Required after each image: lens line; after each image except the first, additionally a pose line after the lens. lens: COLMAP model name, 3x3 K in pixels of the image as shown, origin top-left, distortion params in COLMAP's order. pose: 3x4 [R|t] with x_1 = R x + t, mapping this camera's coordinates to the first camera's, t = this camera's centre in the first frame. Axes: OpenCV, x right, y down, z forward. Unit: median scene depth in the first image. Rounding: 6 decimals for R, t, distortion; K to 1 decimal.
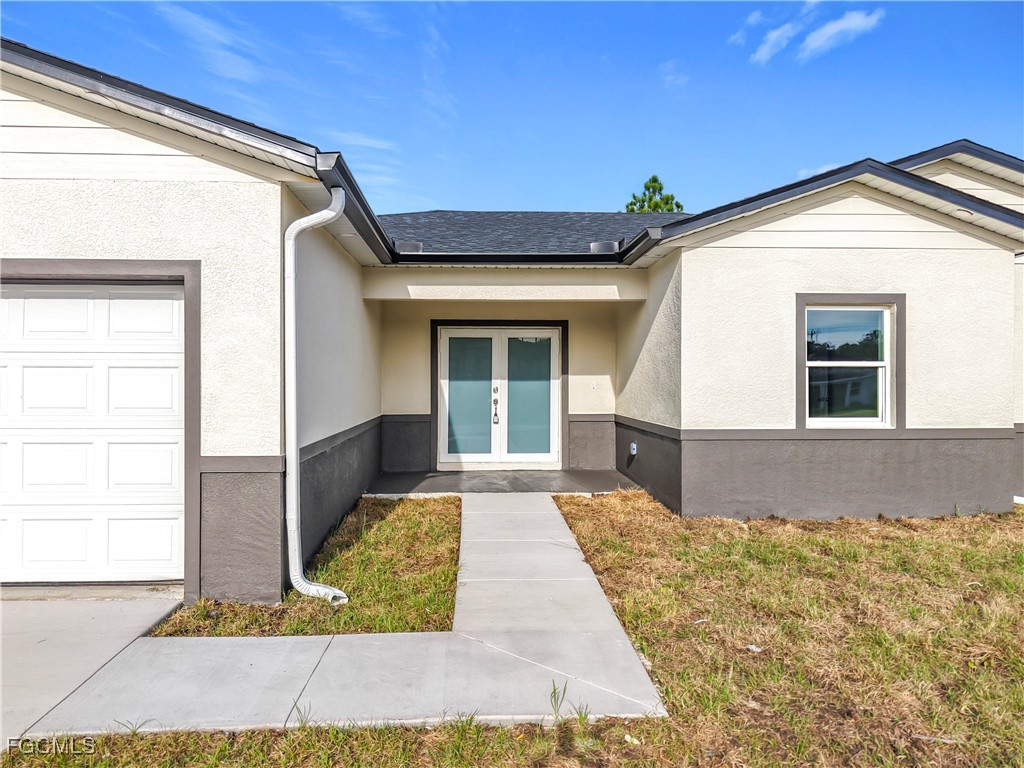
lens RADIAL K [[705.8, 0, 512.0], [0, 705.8, 384.0], [0, 0, 1]] dist [-0.134548, -0.000564]
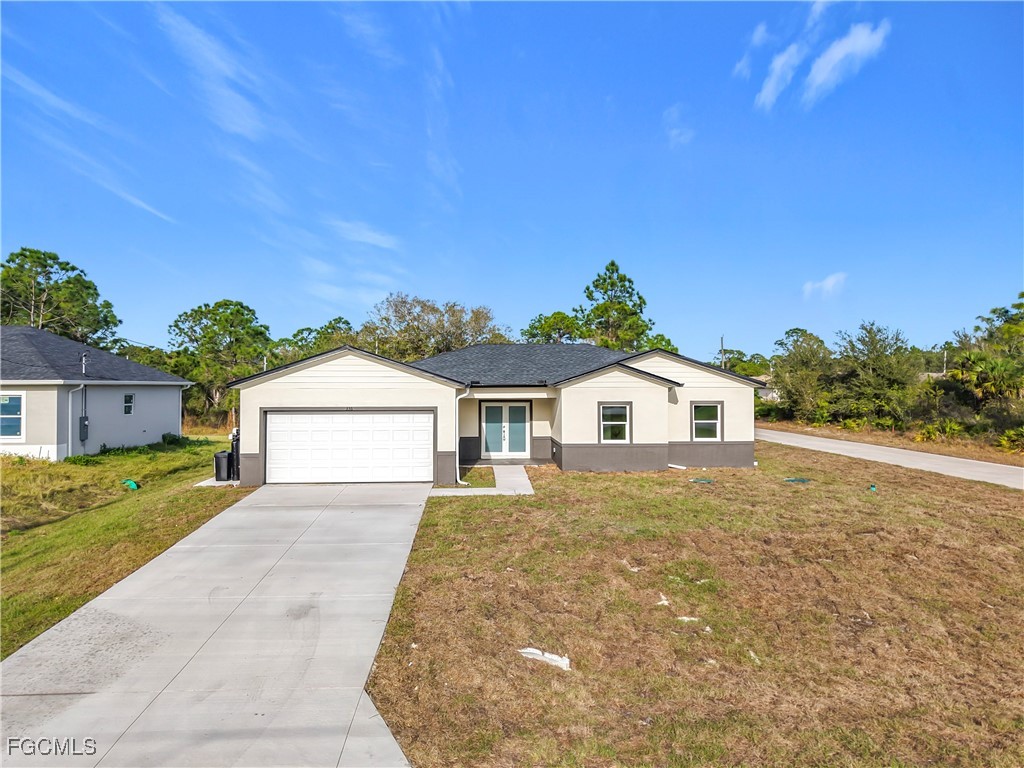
lens RADIAL K [[686.9, 0, 506.6], [0, 686.9, 382.6], [0, 0, 1]] dist [0.083489, -0.126356]
pose [[0.999900, -0.005670, -0.012926, 0.022219], [0.005476, 0.999872, -0.015003, -0.129094], [0.013009, 0.014930, 0.999804, -1.661513]]
